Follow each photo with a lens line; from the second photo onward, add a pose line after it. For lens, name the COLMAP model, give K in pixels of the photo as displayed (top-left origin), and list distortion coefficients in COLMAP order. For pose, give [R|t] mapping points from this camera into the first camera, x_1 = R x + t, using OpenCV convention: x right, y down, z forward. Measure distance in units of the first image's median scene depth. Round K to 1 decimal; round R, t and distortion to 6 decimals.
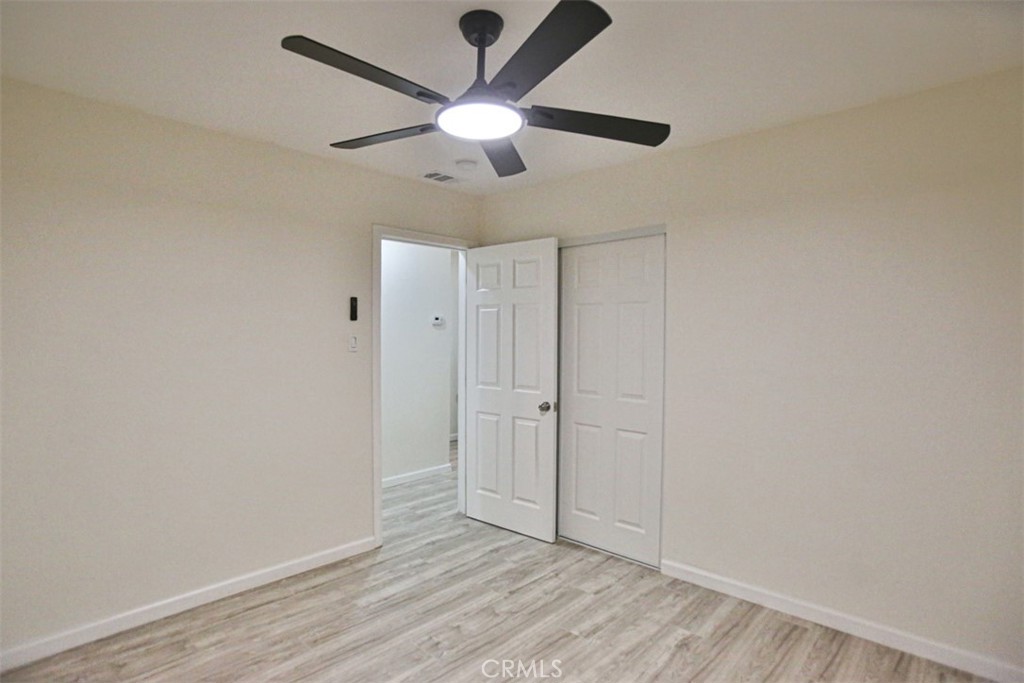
lens RADIAL K [[525.4, 0, 492.5], [0, 525.4, 345.6], [0, 0, 1]] dist [-0.066903, 0.026005]
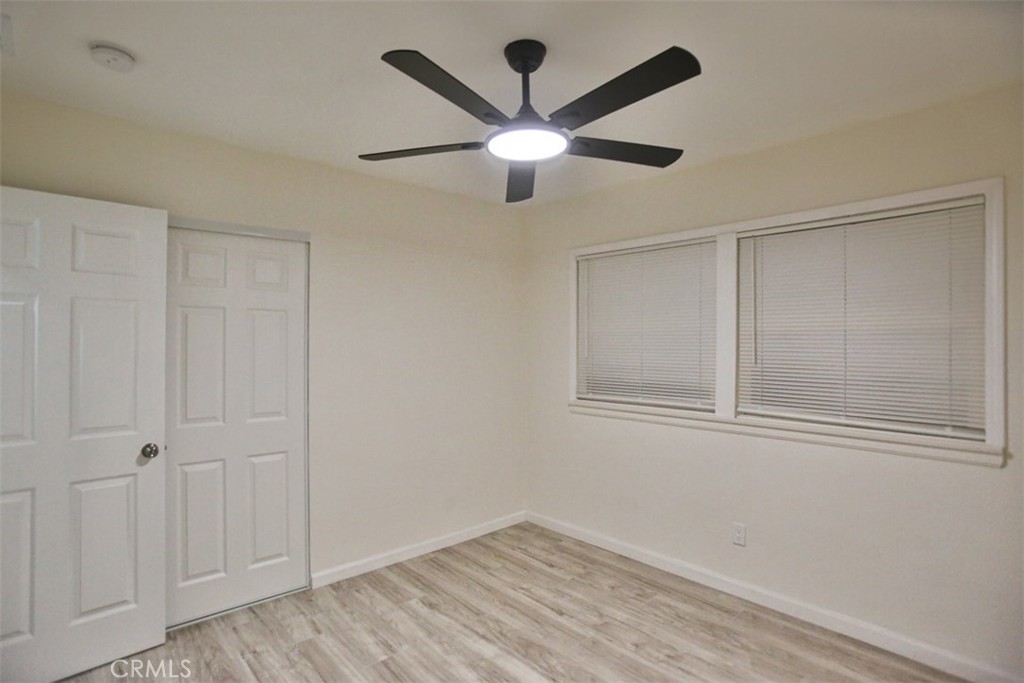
lens RADIAL K [[525.4, 0, 507.8], [0, 525.4, 339.2], [0, 0, 1]] dist [-0.066903, 0.026005]
pose [[0.064980, 0.001890, 0.997885, -0.660632], [0.025389, 0.999671, -0.003547, -0.020188], [-0.997564, 0.025566, 0.064911, 0.592867]]
